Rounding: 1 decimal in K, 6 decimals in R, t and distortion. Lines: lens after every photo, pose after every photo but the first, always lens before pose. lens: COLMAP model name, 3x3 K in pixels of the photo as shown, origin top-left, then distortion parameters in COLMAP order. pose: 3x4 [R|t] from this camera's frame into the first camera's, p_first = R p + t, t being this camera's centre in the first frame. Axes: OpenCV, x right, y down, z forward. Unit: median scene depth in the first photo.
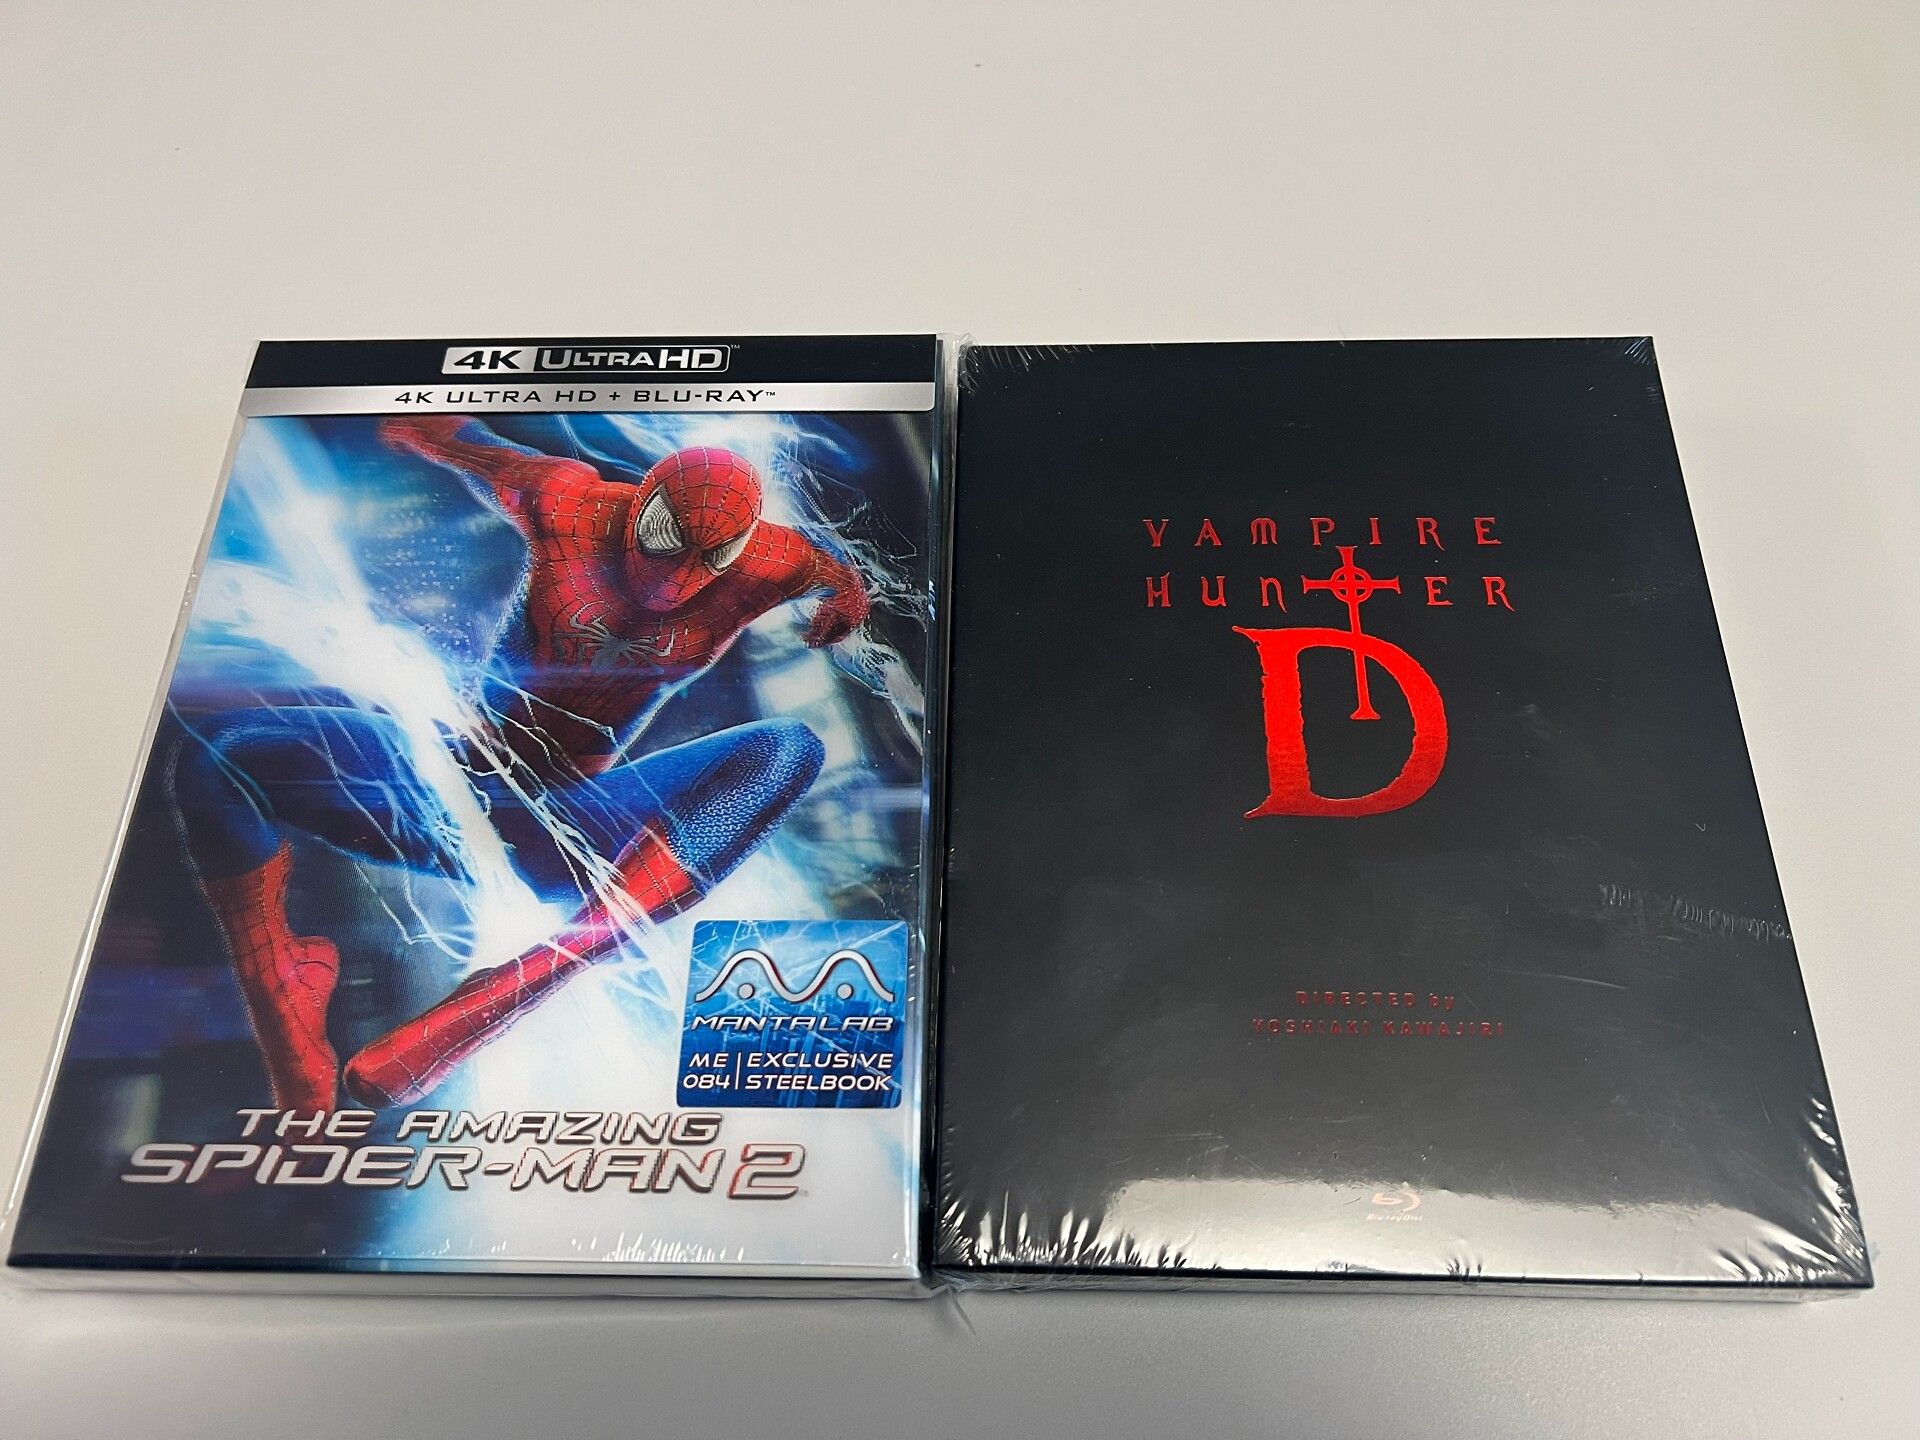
lens RADIAL K [[1456.1, 0, 959.7], [0, 1456.1, 720.3], [0, 0, 1]] dist [-0.005384, -0.001874]
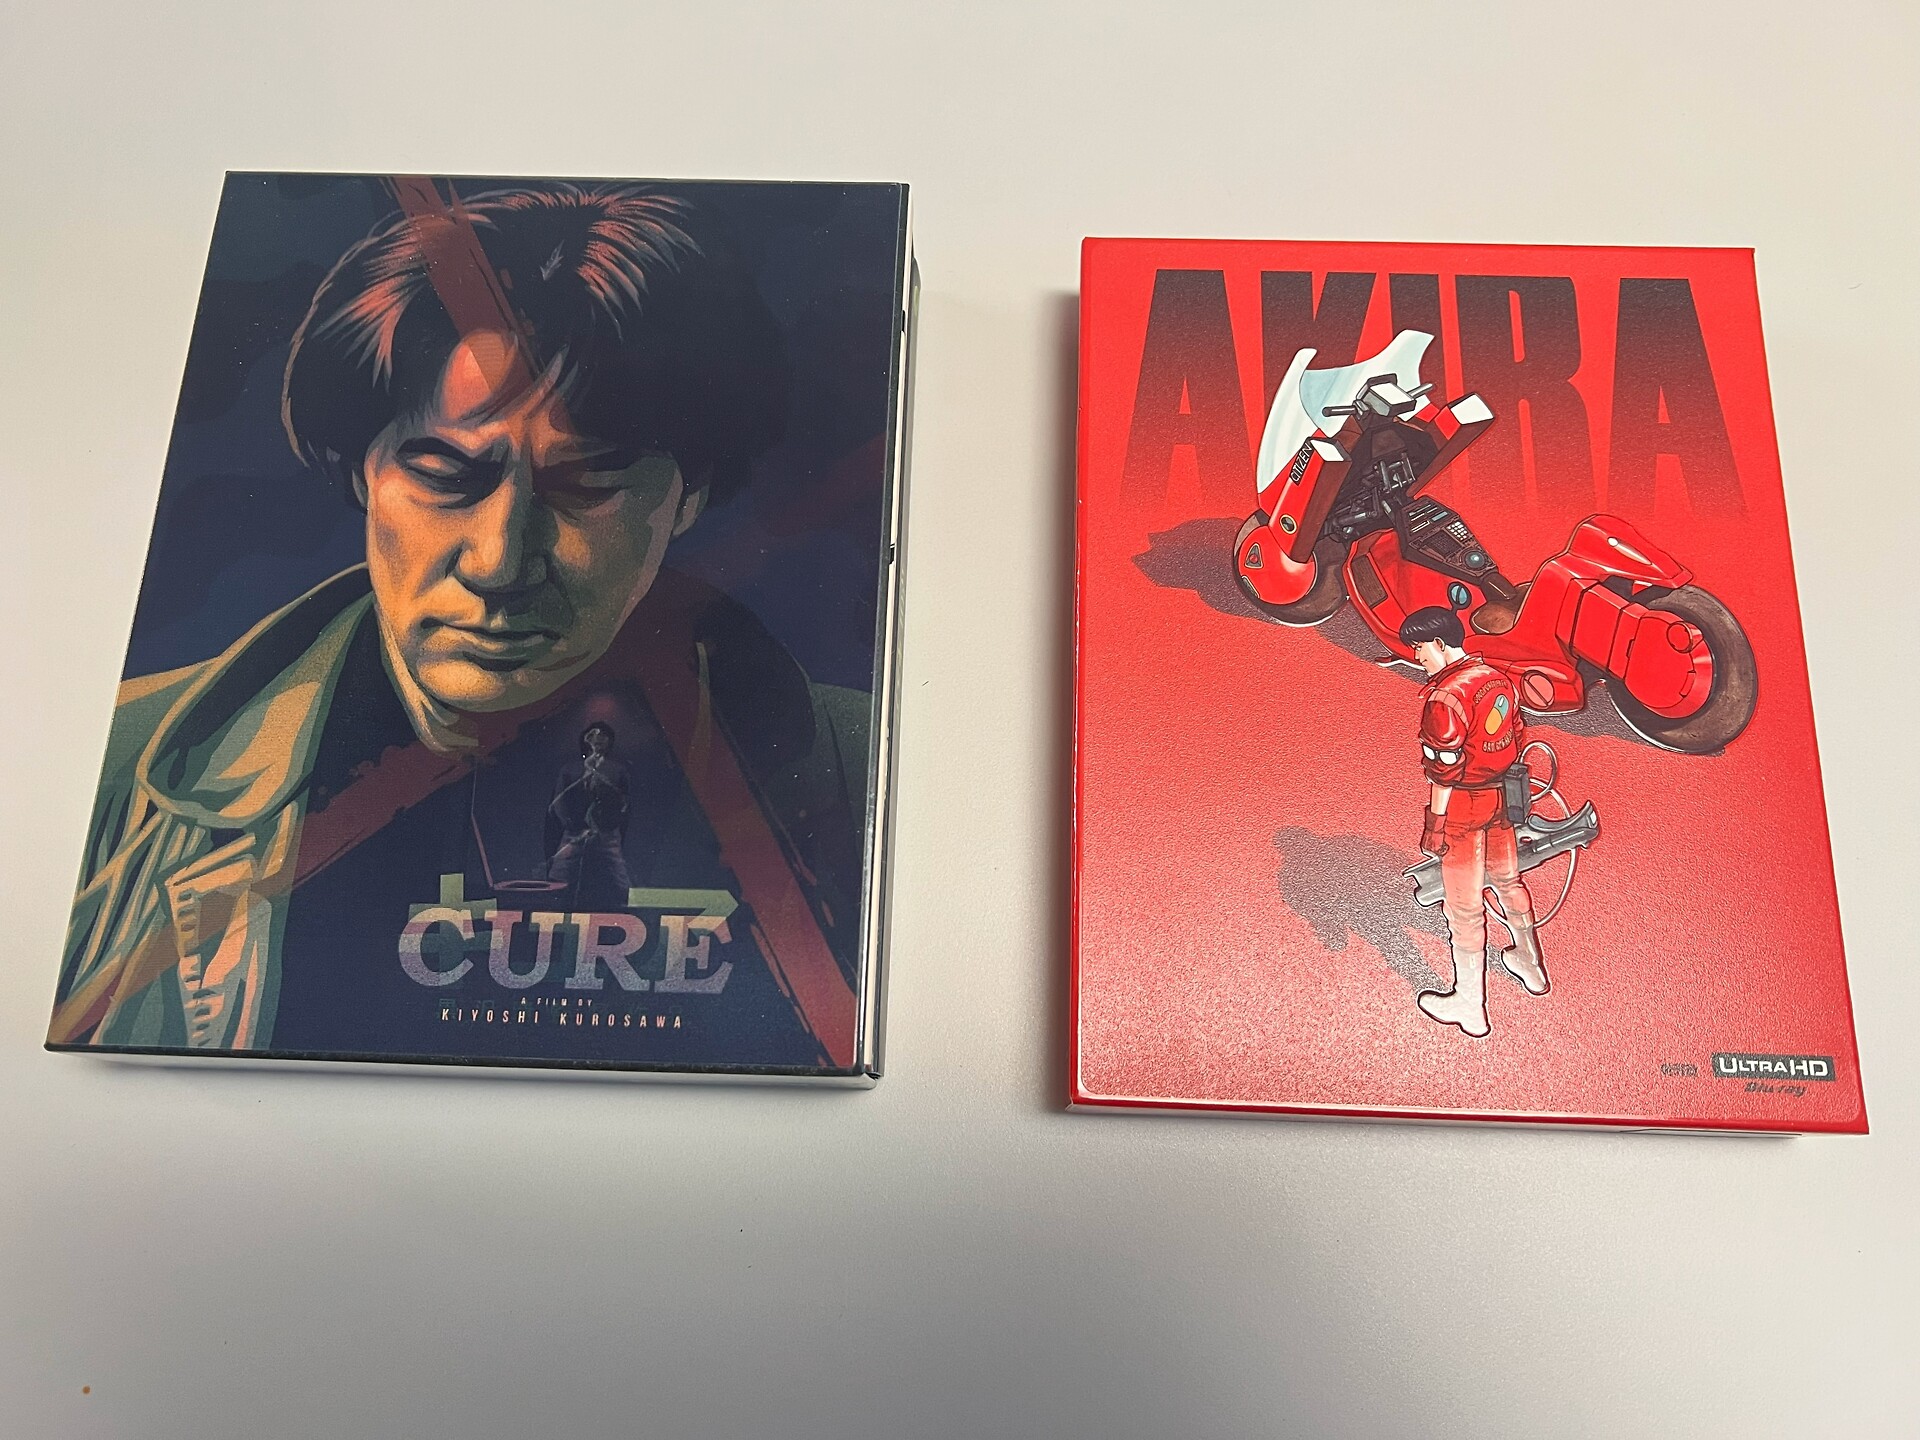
lens RADIAL K [[1456.1, 0, 960.0], [0, 1456.1, 720.2], [0, 0, 1]] dist [-0.005384, -0.001874]
pose [[0.999526, 0.024312, 0.018871, -1.209870], [-0.026800, 0.989029, 0.145272, -0.865321], [-0.015132, -0.145709, 0.989212, -0.593293]]
